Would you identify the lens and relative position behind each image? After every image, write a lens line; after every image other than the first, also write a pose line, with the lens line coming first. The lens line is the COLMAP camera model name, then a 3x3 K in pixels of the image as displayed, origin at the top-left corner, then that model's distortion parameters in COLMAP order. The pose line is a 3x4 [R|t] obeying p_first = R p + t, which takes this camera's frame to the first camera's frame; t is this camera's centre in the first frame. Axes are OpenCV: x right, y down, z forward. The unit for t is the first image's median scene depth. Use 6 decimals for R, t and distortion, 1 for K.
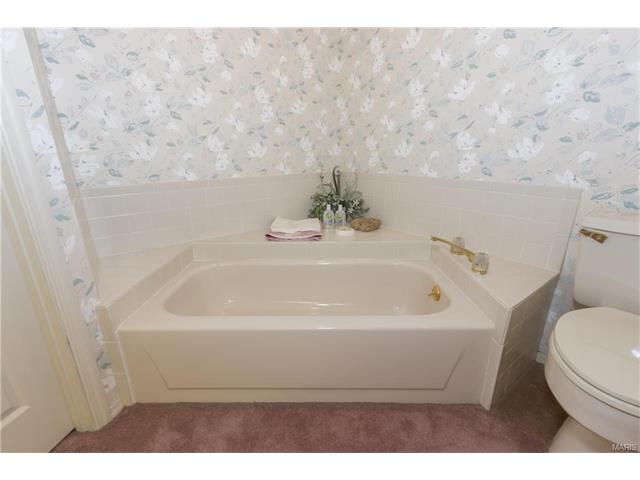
lens RADIAL K [[292.0, 0, 315.5], [0, 292.0, 240.5], [0, 0, 1]] dist [0.001817, -0.000255]
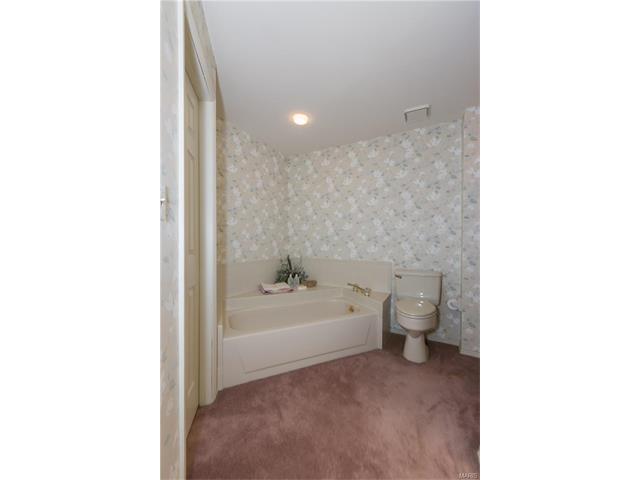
lens RADIAL K [[216.9, 0, 320.0], [0, 216.9, 240.0], [0, 0, 1]] dist [0.000255, -0.000021]
pose [[0.897936, 0.023583, 0.439495, -0.550565], [0.112615, 0.953012, -0.281224, 0.111921], [-0.425476, 0.302014, 0.853087, -0.491186]]
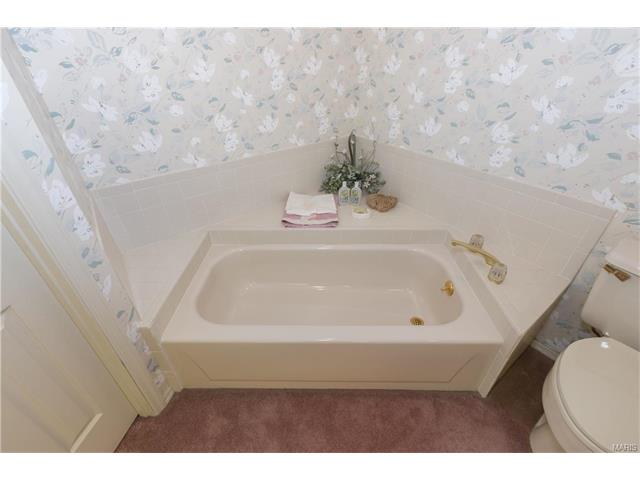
lens RADIAL K [[292.0, 0, 315.5], [0, 292.0, 240.5], [0, 0, 1]] dist [0.001817, -0.000255]
pose [[0.999993, -0.002069, 0.003152, -0.071303], [0.001102, 0.959864, 0.280465, -0.274442], [-0.003606, -0.280460, 0.959859, 0.034097]]
